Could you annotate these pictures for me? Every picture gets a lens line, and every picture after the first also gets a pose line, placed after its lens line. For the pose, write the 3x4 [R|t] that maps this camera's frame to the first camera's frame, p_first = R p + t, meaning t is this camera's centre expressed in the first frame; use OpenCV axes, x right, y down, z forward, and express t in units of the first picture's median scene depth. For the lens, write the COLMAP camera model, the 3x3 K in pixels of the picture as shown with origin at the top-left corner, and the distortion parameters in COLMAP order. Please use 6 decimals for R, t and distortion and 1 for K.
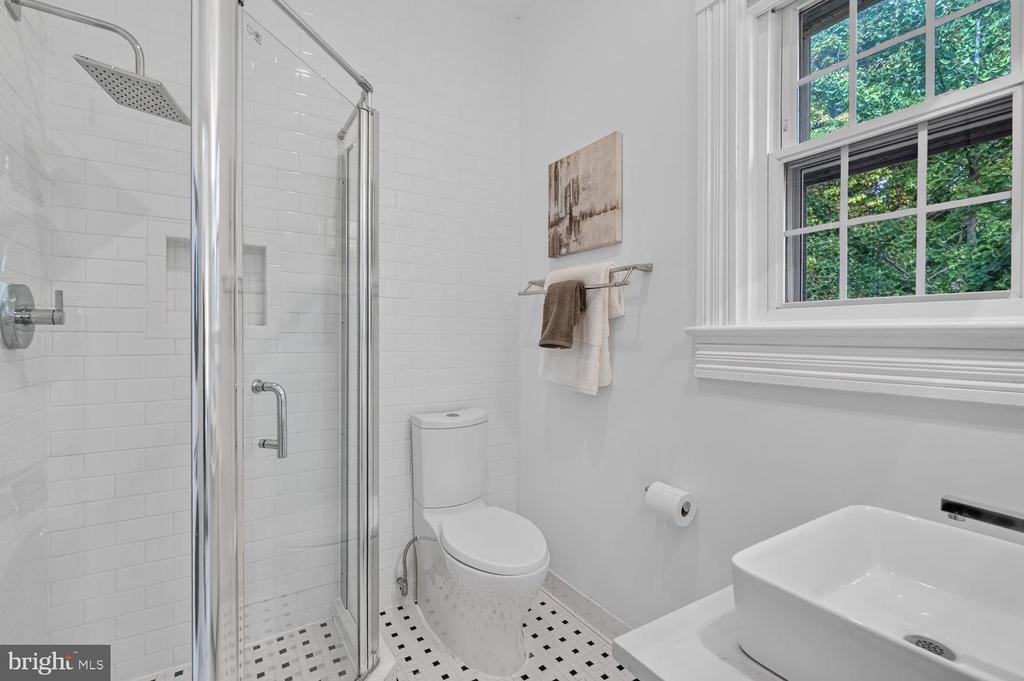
lens RADIAL K [[465.9, 0, 512.0], [0, 465.9, 340.5], [0, 0, 1]] dist [-0.000962, -0.000112]
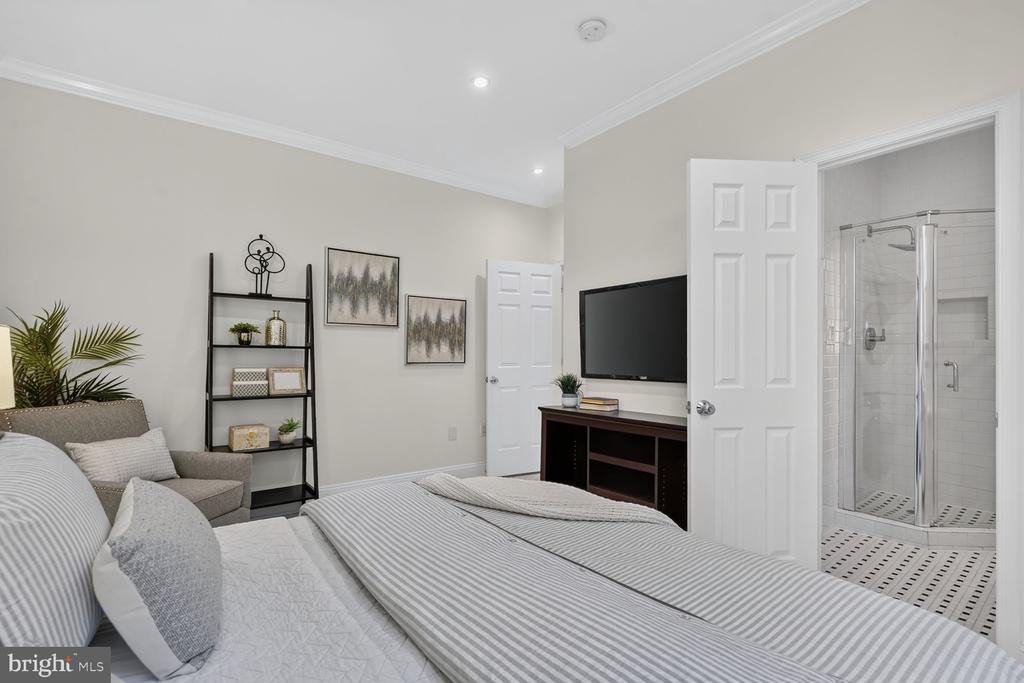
lens RADIAL K [[468.9, 0, 512.0], [0, 468.9, 341.5], [0, 0, 1]] dist [-0.001309, -0.000142]
pose [[0.080599, -0.015962, -0.996619, 1.635937], [-0.007947, 0.999830, -0.016656, 0.031302], [0.996715, 0.009263, 0.080458, -1.435133]]
